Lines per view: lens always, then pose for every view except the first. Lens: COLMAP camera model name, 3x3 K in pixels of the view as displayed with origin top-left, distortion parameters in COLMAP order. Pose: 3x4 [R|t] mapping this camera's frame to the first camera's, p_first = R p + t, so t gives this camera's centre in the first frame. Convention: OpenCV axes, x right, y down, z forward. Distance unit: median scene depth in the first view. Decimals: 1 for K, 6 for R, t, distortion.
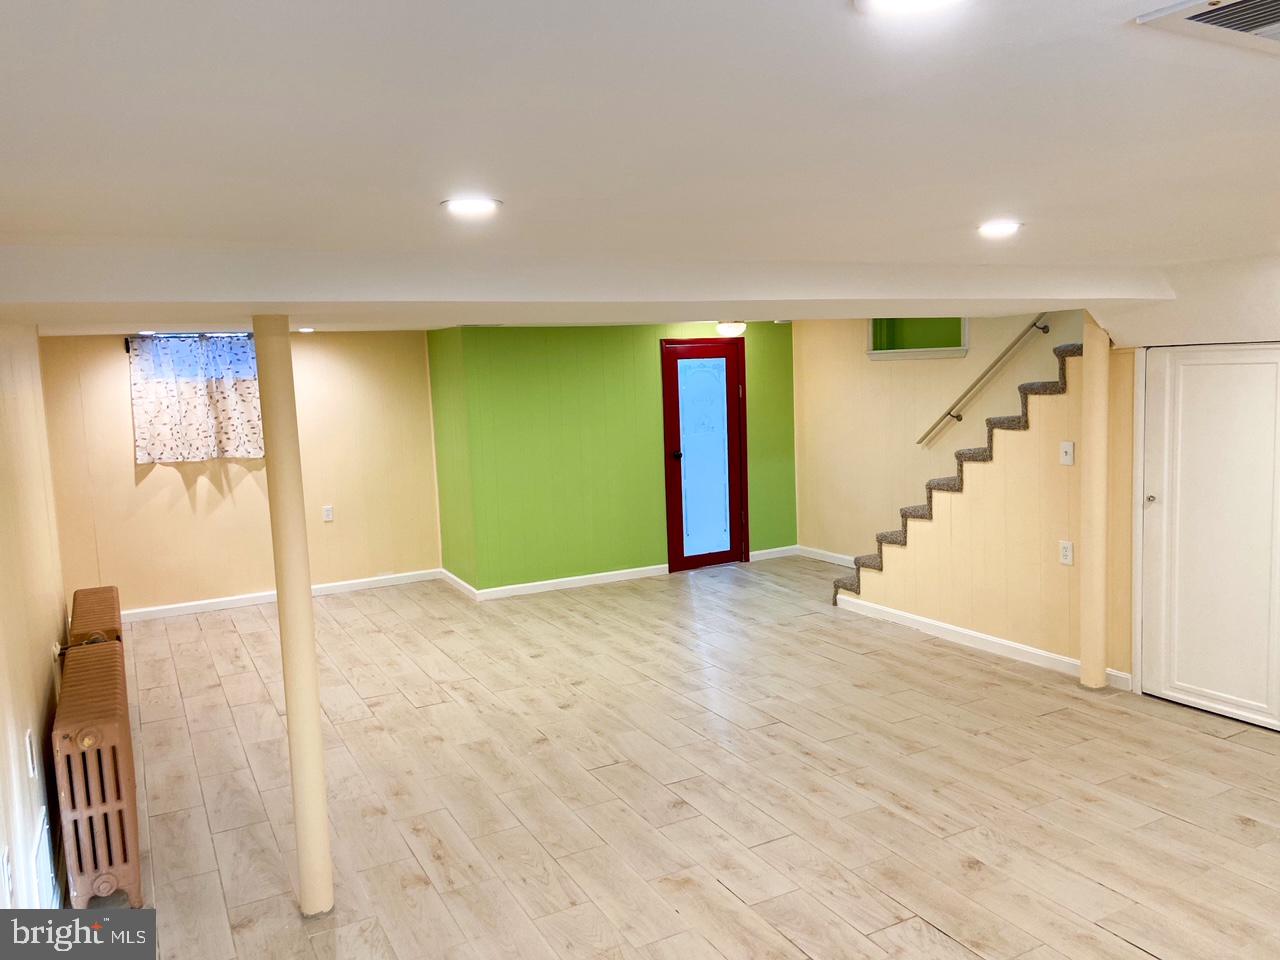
lens RADIAL K [[950.2, 0, 634.5], [0, 950.2, 482.4], [0, 0, 1]] dist [0.069352, -0.034130]
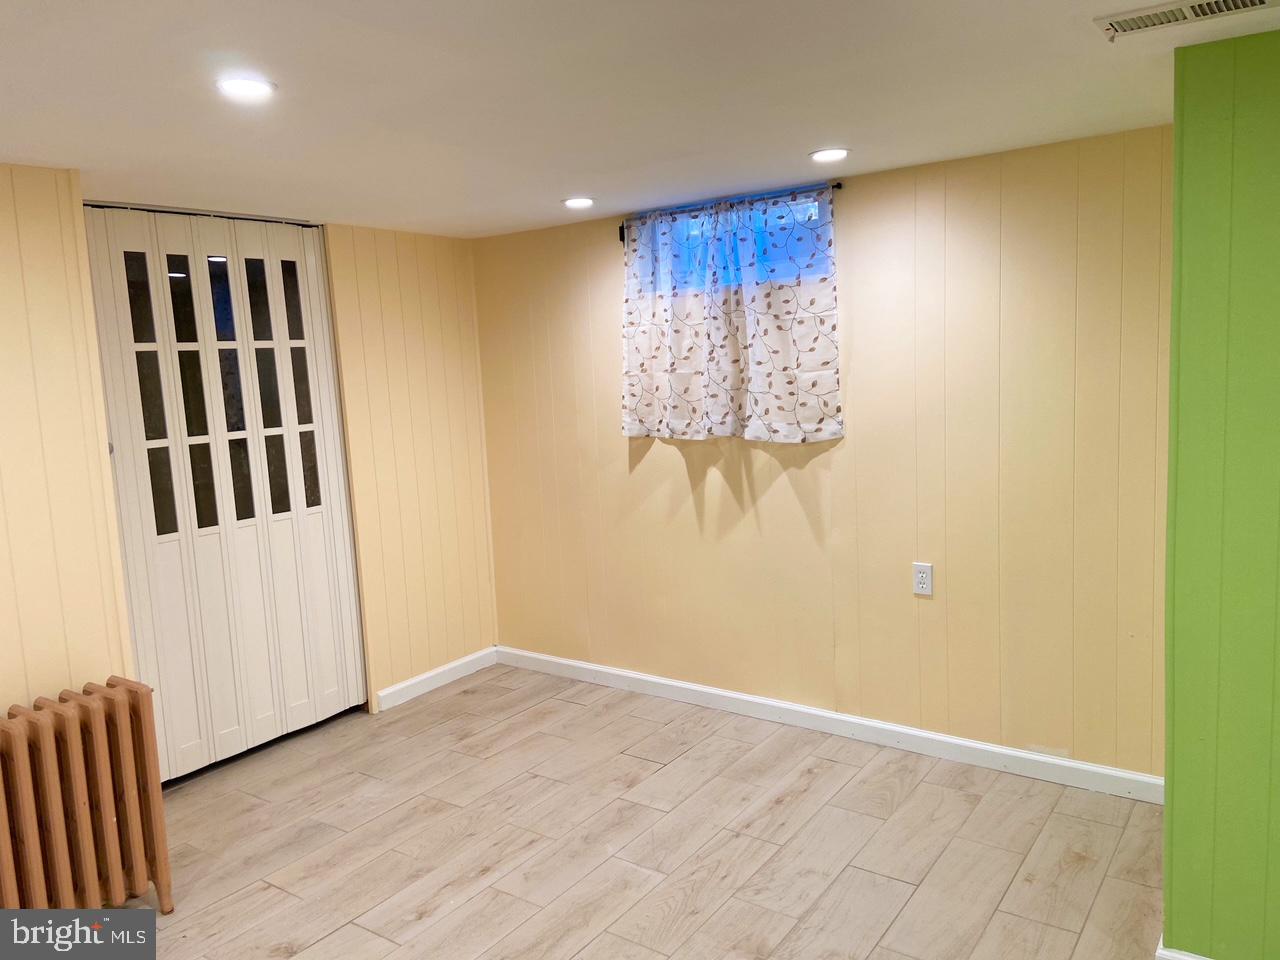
lens RADIAL K [[950.2, 0, 649.2], [0, 950.2, 470.5], [0, 0, 1]] dist [0.069352, -0.034130]
pose [[0.460080, 0.123170, -0.879292, 0.010545], [-0.080456, 0.992040, 0.096865, -0.053477], [0.884224, 0.026178, 0.466328, 0.703715]]
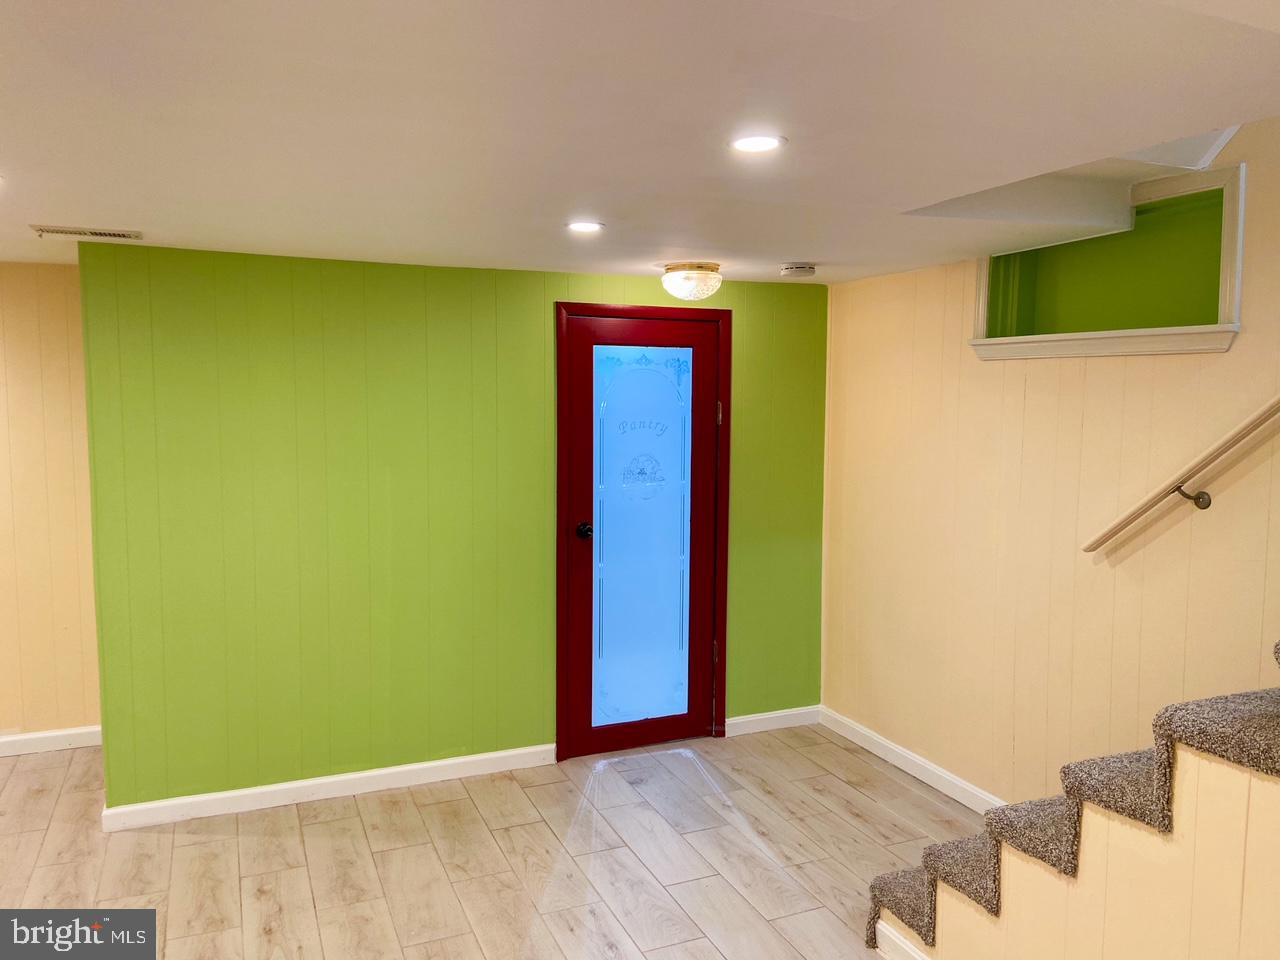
lens RADIAL K [[950.2, 0, 647.8], [0, 950.2, 470.5], [0, 0, 1]] dist [0.069352, -0.034130]
pose [[0.996209, 0.052391, -0.069442, 0.122753], [-0.054685, 0.998005, -0.031548, -0.050471], [0.067650, 0.035226, 0.997087, 0.531436]]
